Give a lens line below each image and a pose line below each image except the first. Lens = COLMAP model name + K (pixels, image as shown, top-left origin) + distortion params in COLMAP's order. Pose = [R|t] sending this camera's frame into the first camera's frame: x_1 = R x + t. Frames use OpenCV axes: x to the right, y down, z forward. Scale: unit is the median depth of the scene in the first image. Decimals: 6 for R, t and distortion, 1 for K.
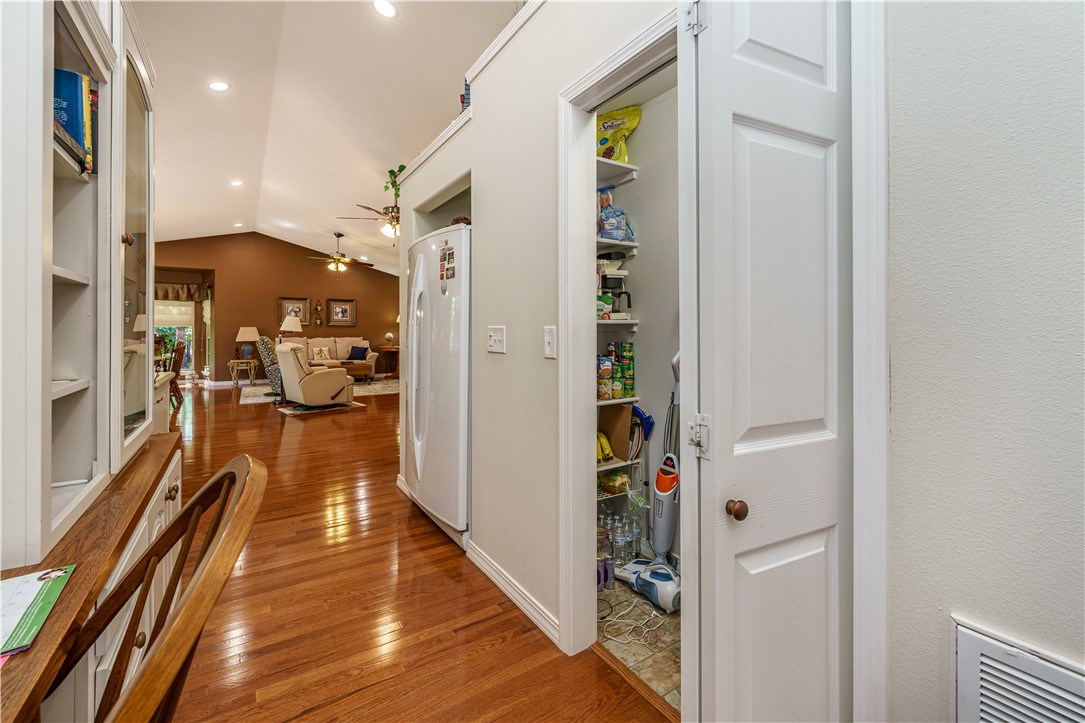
lens RADIAL K [[442.0, 0, 523.5], [0, 442.0, 330.3], [0, 0, 1]] dist [-0.002982, 0.000112]
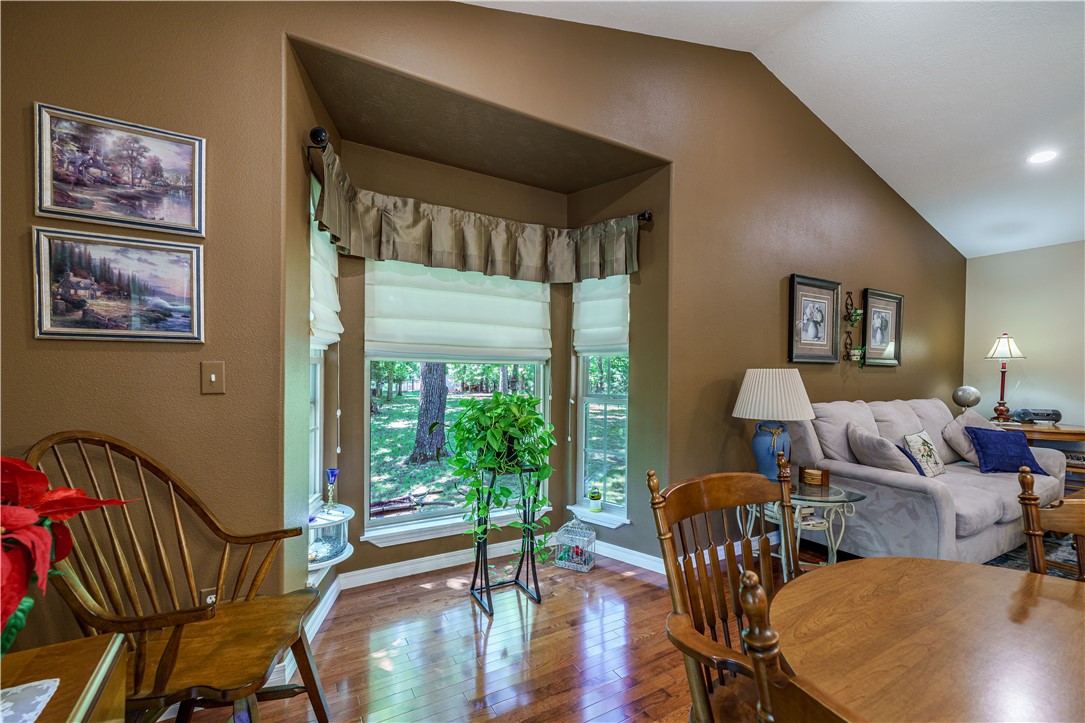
lens RADIAL K [[442.0, 0, 535.2], [0, 442.0, 389.9], [0, 0, 1]] dist [-0.002982, 0.000112]
pose [[0.998934, 0.008374, -0.045396, -0.743485], [-0.006942, 0.999476, 0.031623, -0.000462], [0.045637, -0.031274, 0.998468, 0.684572]]
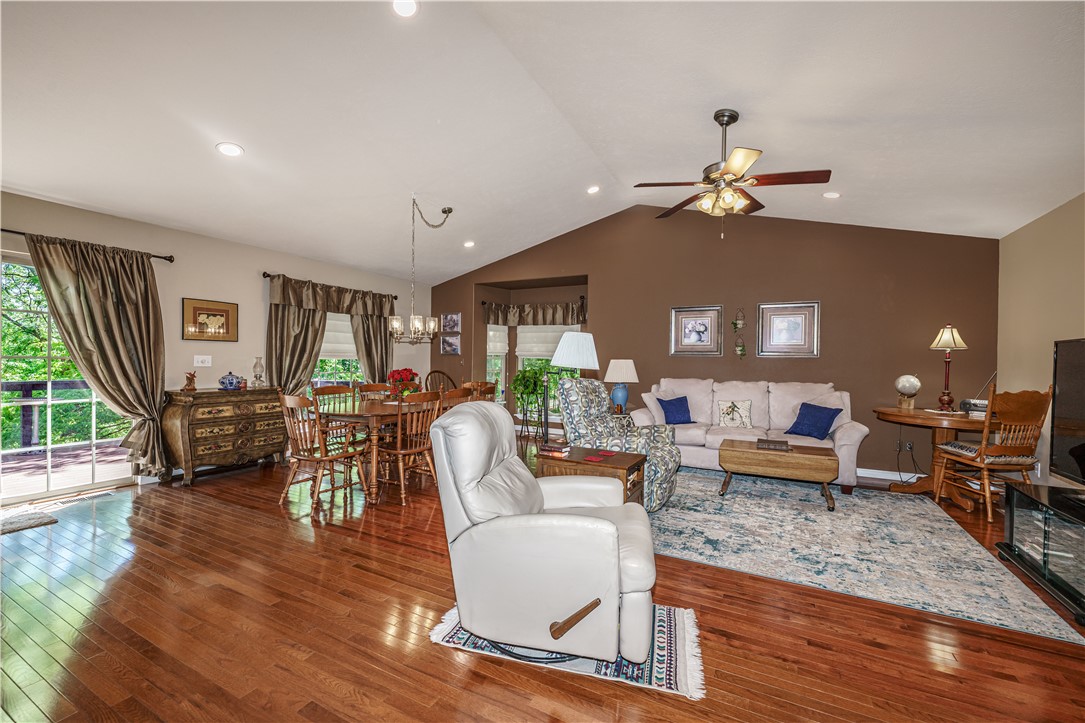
lens RADIAL K [[442.0, 0, 546.5], [0, 442.0, 368.0], [0, 0, 1]] dist [-0.002982, 0.000112]
pose [[0.514189, 0.019077, -0.857465, -0.145392], [-0.014596, 0.999802, 0.013491, -0.002025], [0.857553, 0.005579, 0.514366, 0.577519]]
